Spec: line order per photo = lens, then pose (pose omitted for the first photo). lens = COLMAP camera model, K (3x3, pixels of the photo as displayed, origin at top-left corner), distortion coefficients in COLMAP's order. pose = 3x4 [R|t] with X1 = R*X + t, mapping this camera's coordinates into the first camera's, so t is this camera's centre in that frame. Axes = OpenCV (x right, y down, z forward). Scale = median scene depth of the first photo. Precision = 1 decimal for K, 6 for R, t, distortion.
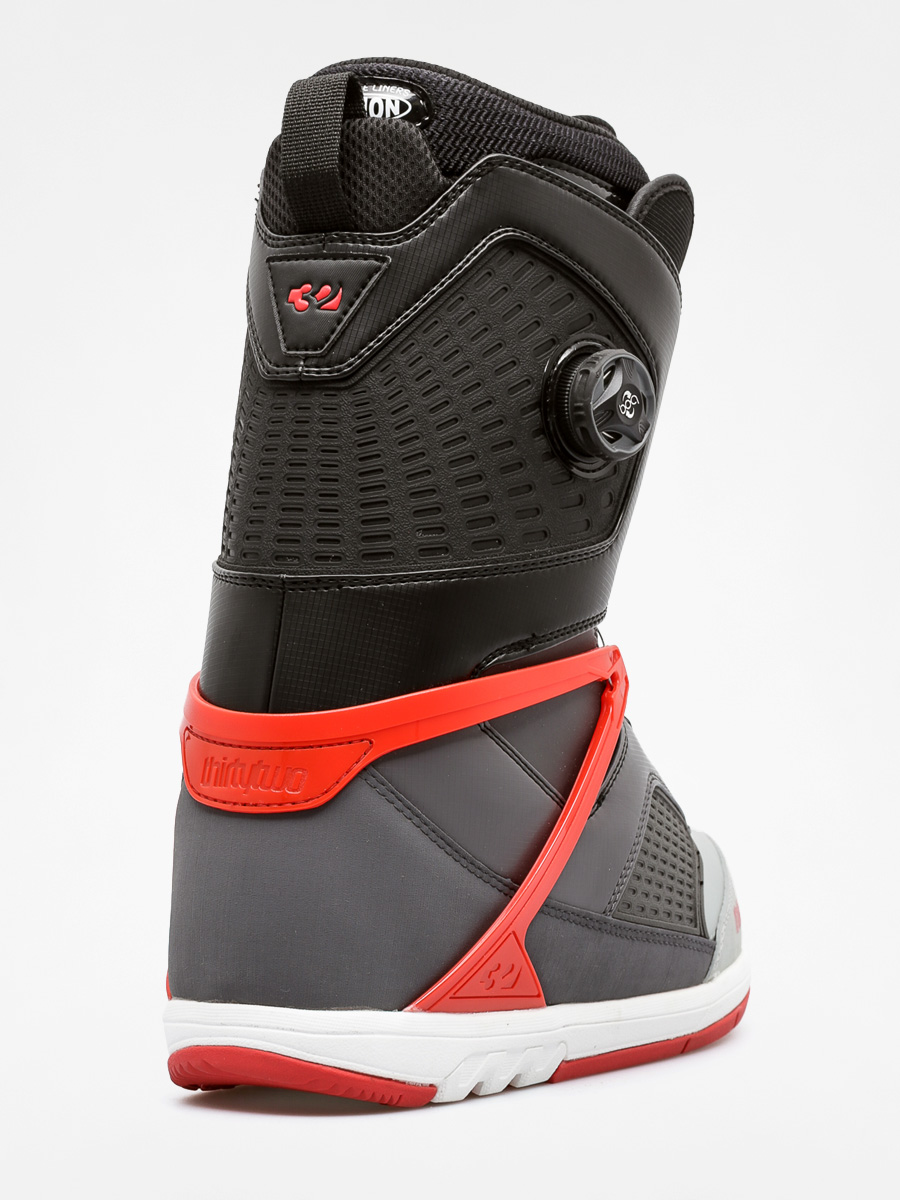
lens RADIAL K [[1691.8, 0, 450.0], [0, 1691.8, 600.0], [0, 0, 1]] dist [0.017554, 0.030770]
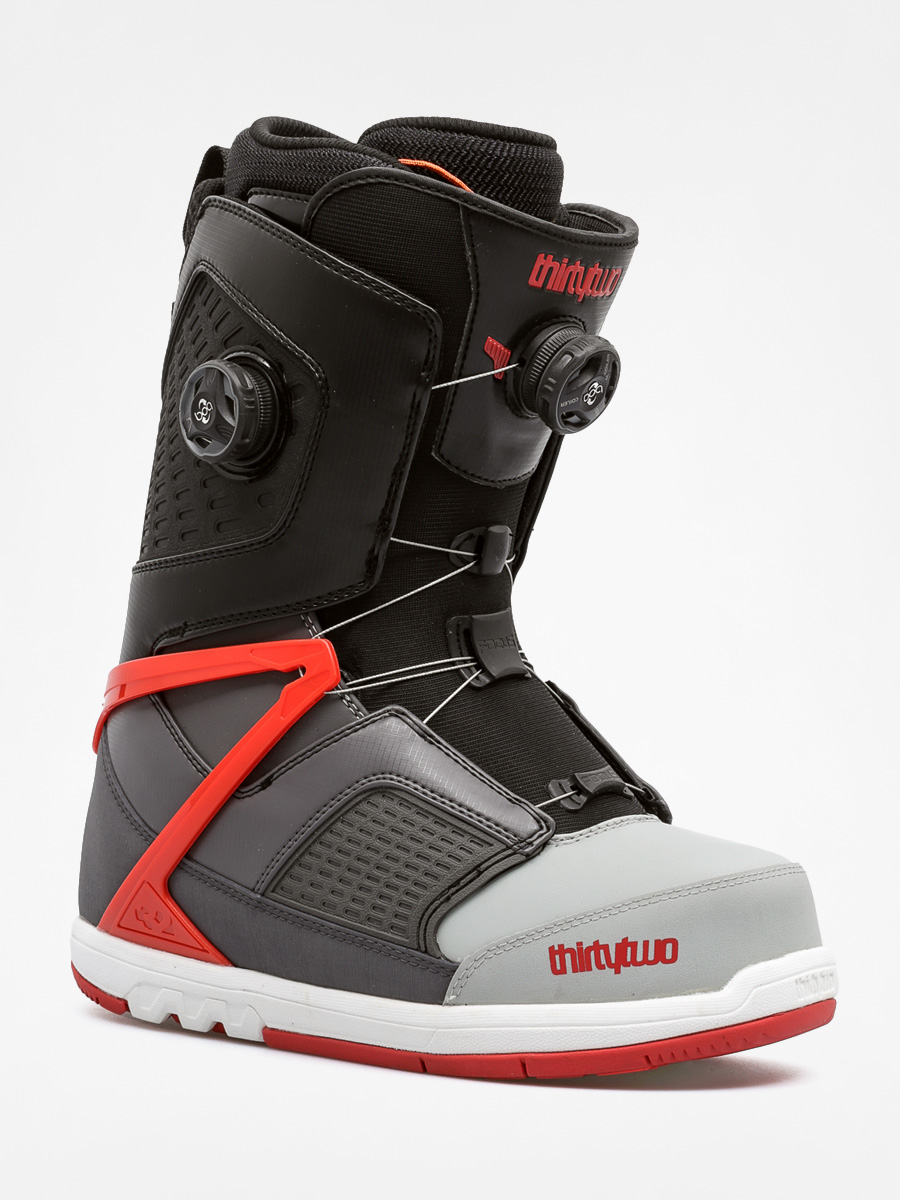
lens RADIAL K [[1691.8, 0, 450.0], [0, 1691.8, 600.0], [0, 0, 1]] dist [0.017554, 0.030770]
pose [[0.452103, 0.012005, -0.891885, 1.129192], [-0.029367, 0.999568, -0.001432, 0.001645], [0.891482, 0.026839, 0.452260, 0.648595]]
